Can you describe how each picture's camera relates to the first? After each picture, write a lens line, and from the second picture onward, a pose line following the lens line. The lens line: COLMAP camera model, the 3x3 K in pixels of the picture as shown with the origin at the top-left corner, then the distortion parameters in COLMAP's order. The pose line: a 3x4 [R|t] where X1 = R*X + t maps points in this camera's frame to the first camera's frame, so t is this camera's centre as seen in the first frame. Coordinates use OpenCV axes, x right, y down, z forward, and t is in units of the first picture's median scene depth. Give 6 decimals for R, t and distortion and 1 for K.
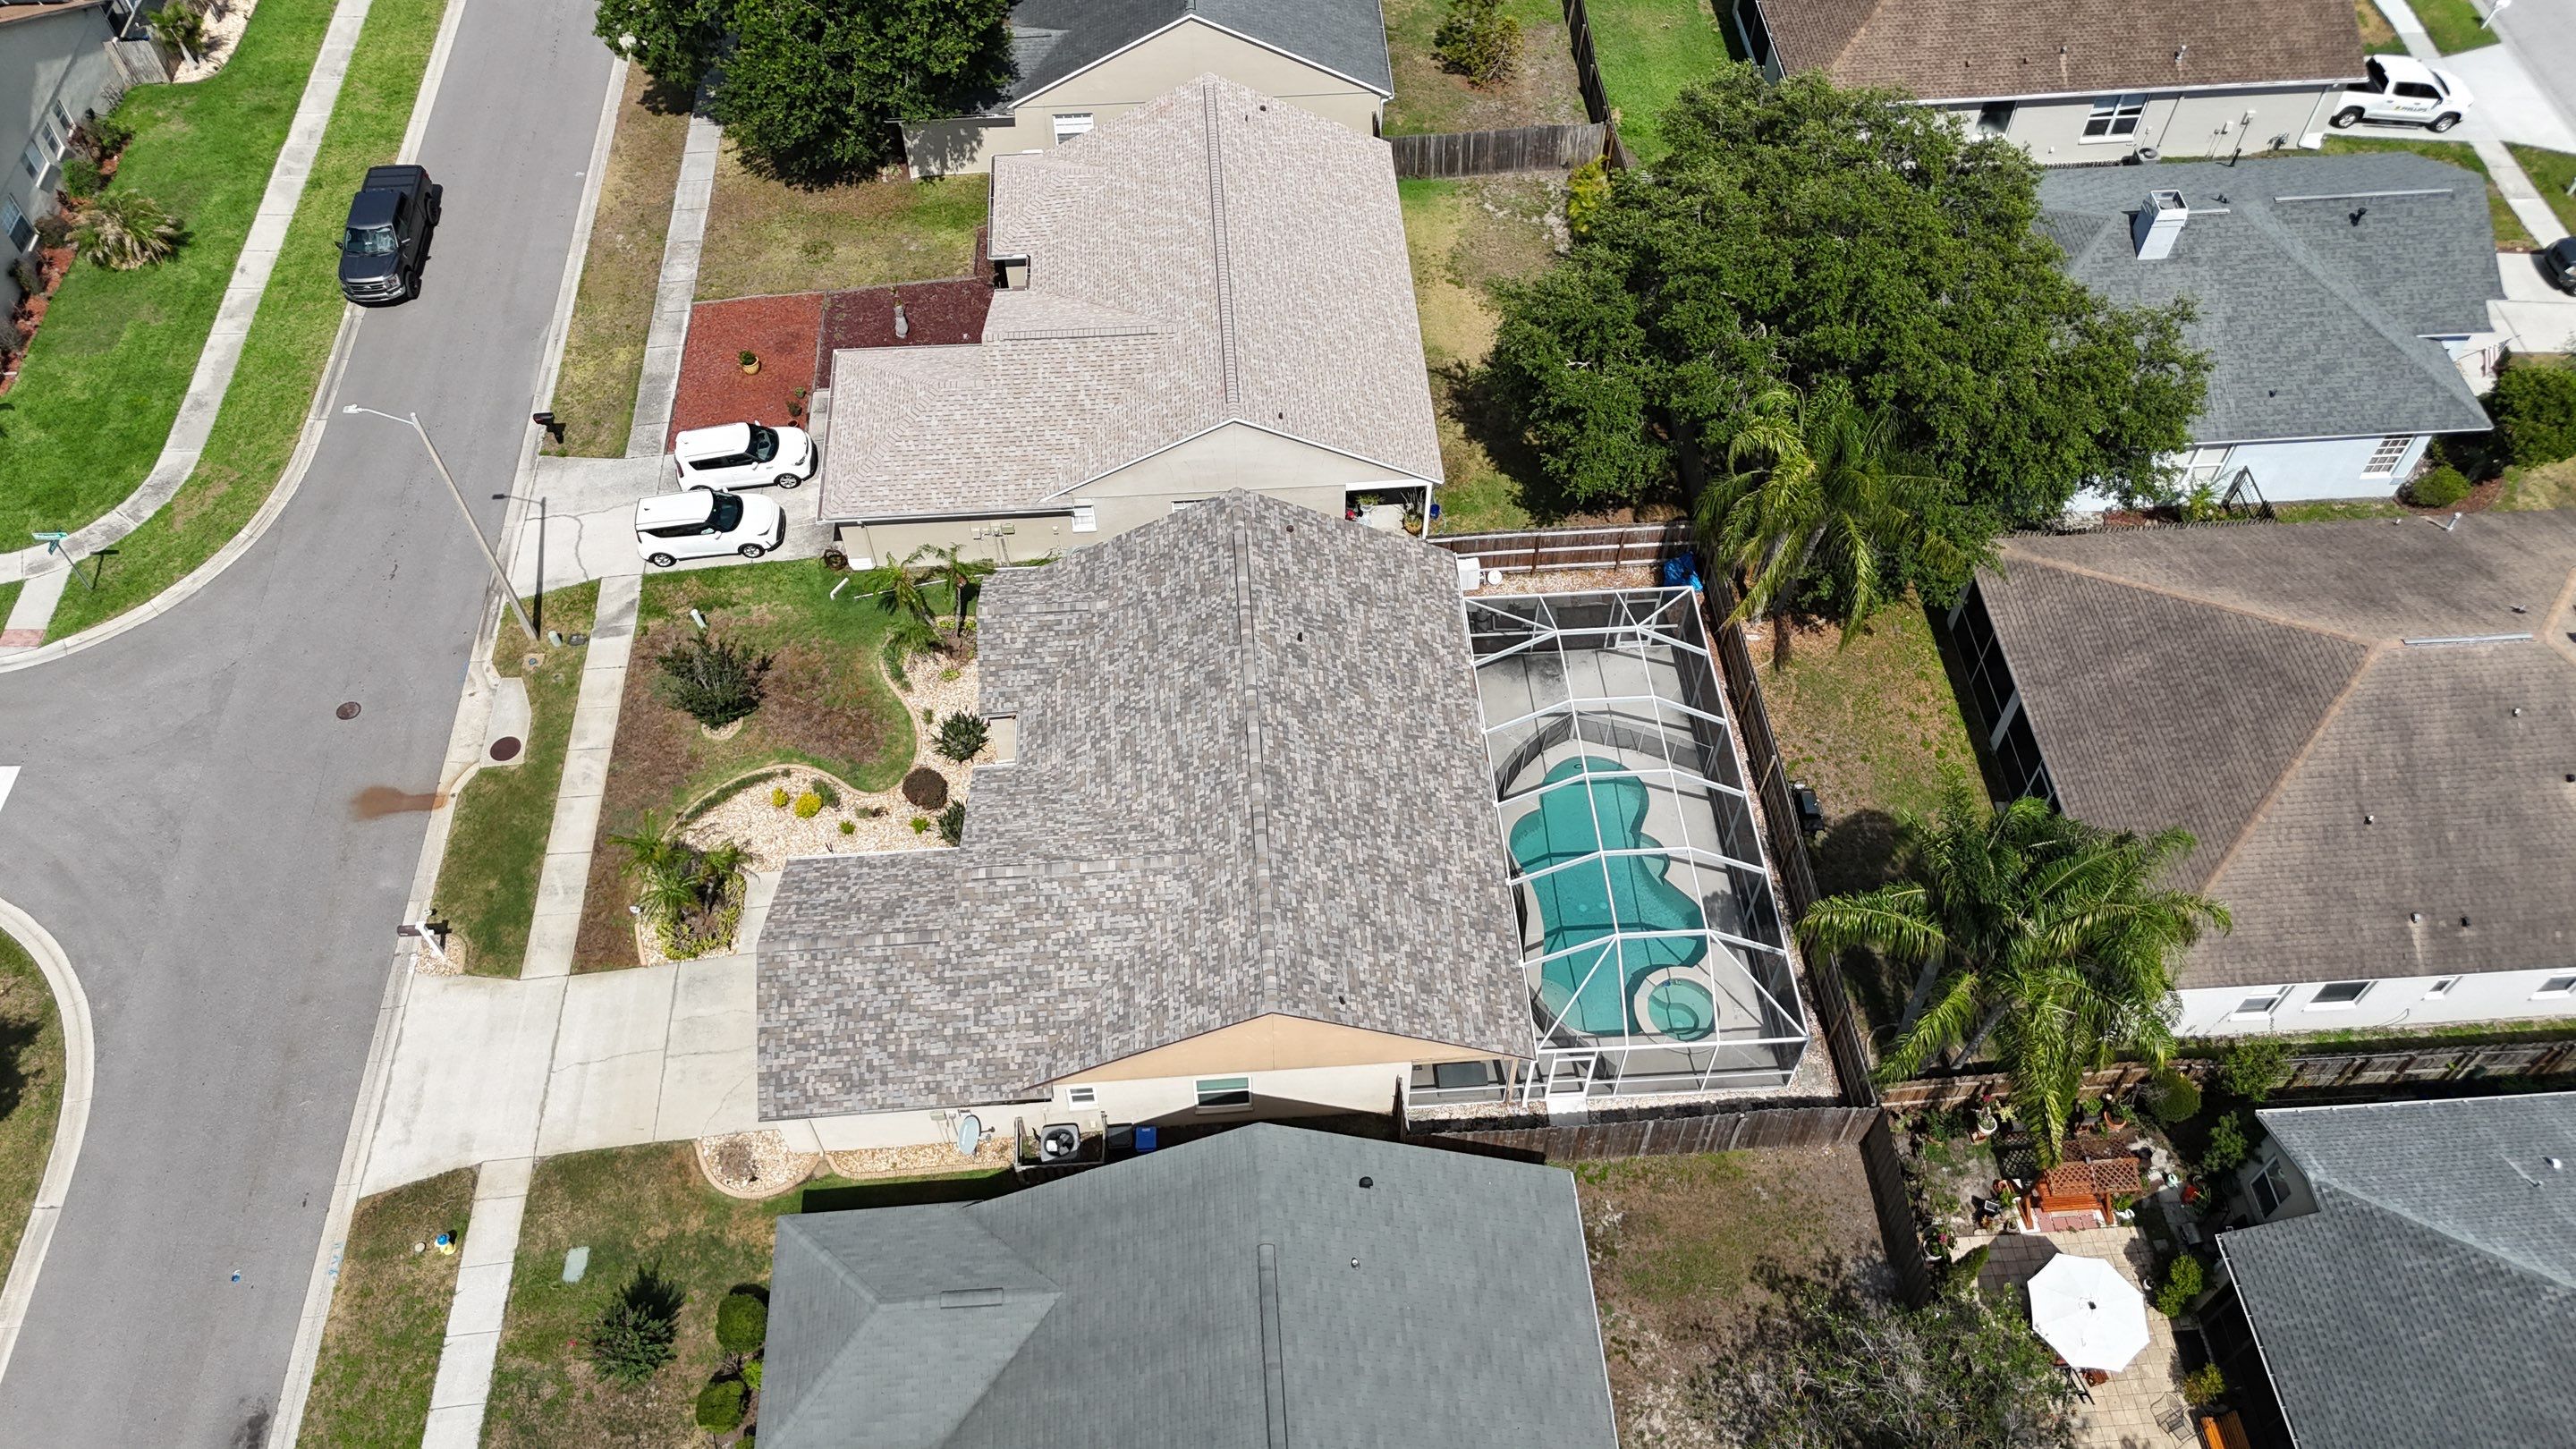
lens RADIAL K [[1859.1, 0, 1288.0], [0, 1859.1, 724.5], [0, 0, 1]] dist [0.140872, -0.234624]
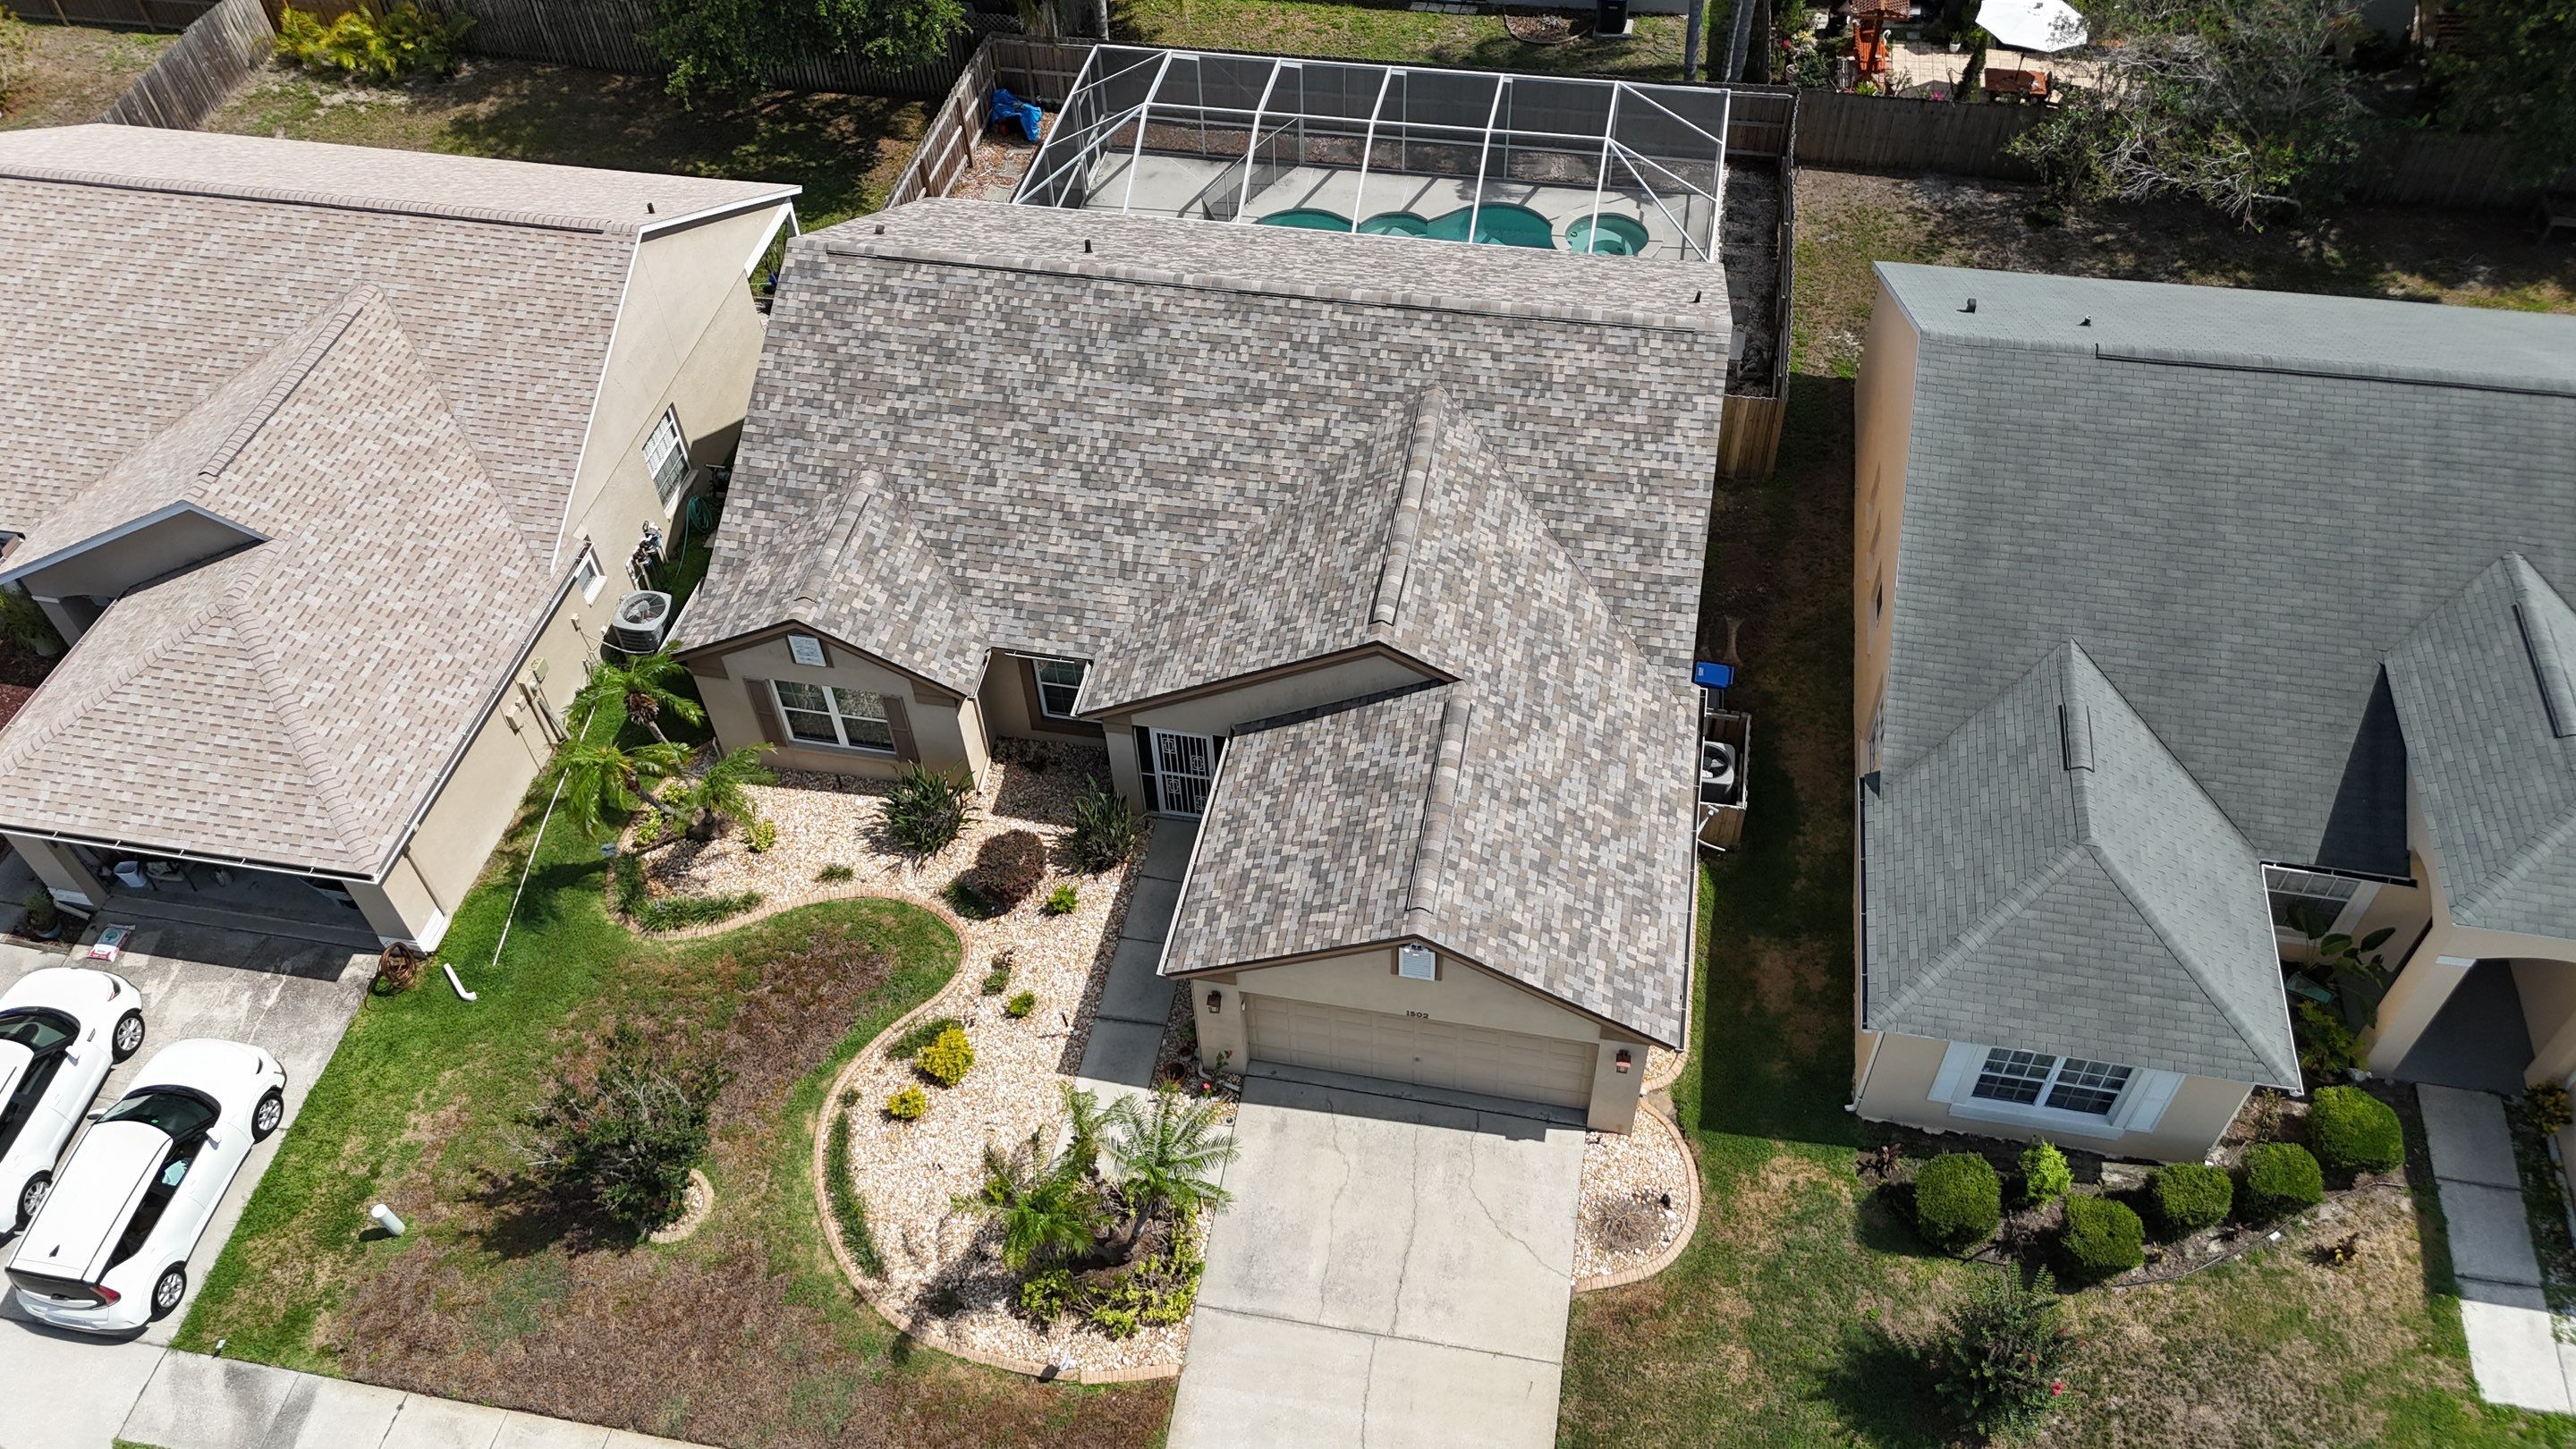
lens RADIAL K [[1871.8, 0, 1290.7], [0, 1871.8, 720.8], [0, 0, 1]] dist [0.109098, -0.120431]
pose [[0.256253, -0.722386, 0.642257, -0.507779], [0.790522, 0.538981, 0.290816, -0.089978], [-0.556246, 0.433195, 0.709177, 0.506528]]
